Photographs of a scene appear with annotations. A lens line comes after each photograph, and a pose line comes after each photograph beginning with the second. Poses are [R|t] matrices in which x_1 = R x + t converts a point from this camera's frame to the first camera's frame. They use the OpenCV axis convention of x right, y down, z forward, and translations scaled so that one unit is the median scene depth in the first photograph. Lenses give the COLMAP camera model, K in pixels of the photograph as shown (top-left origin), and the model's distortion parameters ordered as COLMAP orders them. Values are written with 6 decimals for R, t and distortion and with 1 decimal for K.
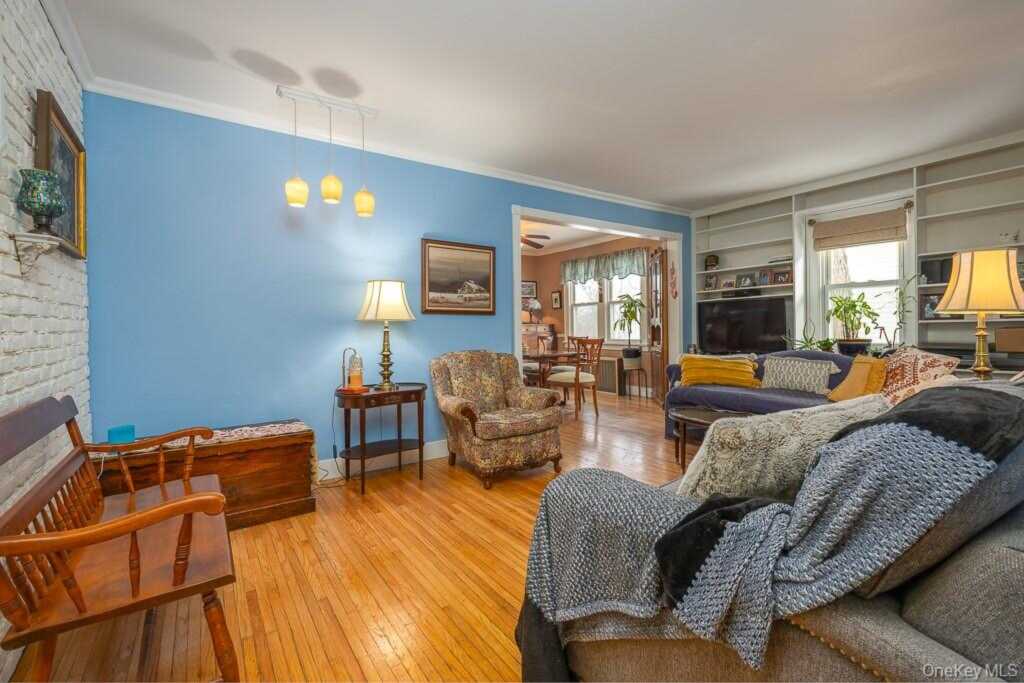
lens RADIAL K [[454.8, 0, 512.0], [0, 454.8, 341.5], [0, 0, 1]] dist [0.000021, 0.000219]
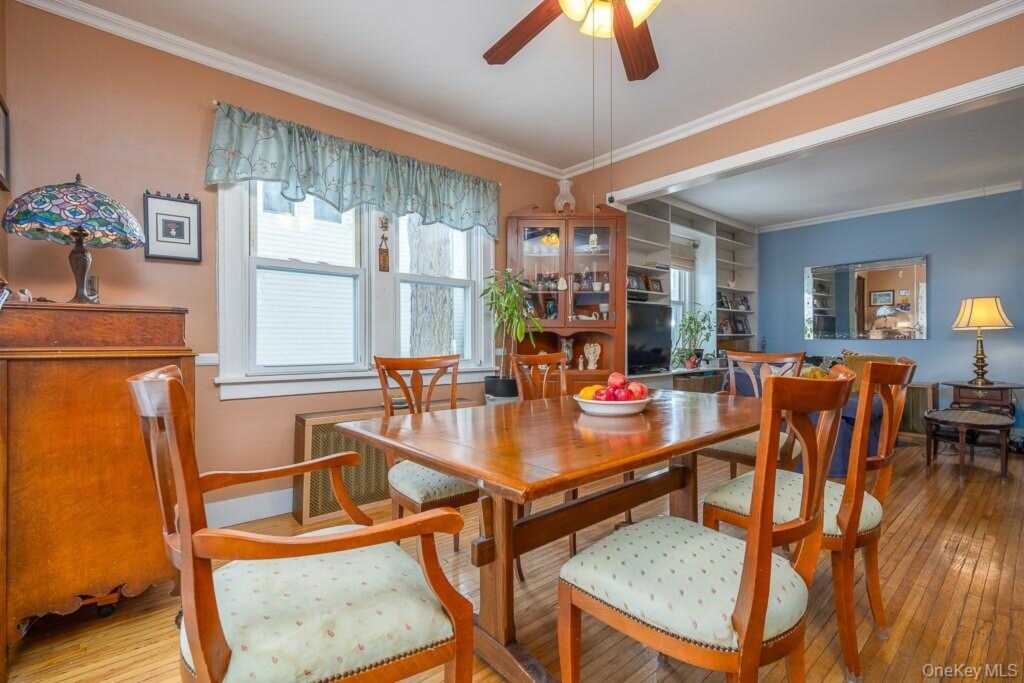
lens RADIAL K [[454.9, 0, 512.0], [0, 454.9, 337.4], [0, 0, 1]] dist [0.001183, 0.000396]
pose [[-0.090359, 0.039101, 0.995141, -0.200453], [0.040165, 0.998559, -0.035588, -0.010361], [-0.995099, 0.036754, -0.091800, 0.903375]]
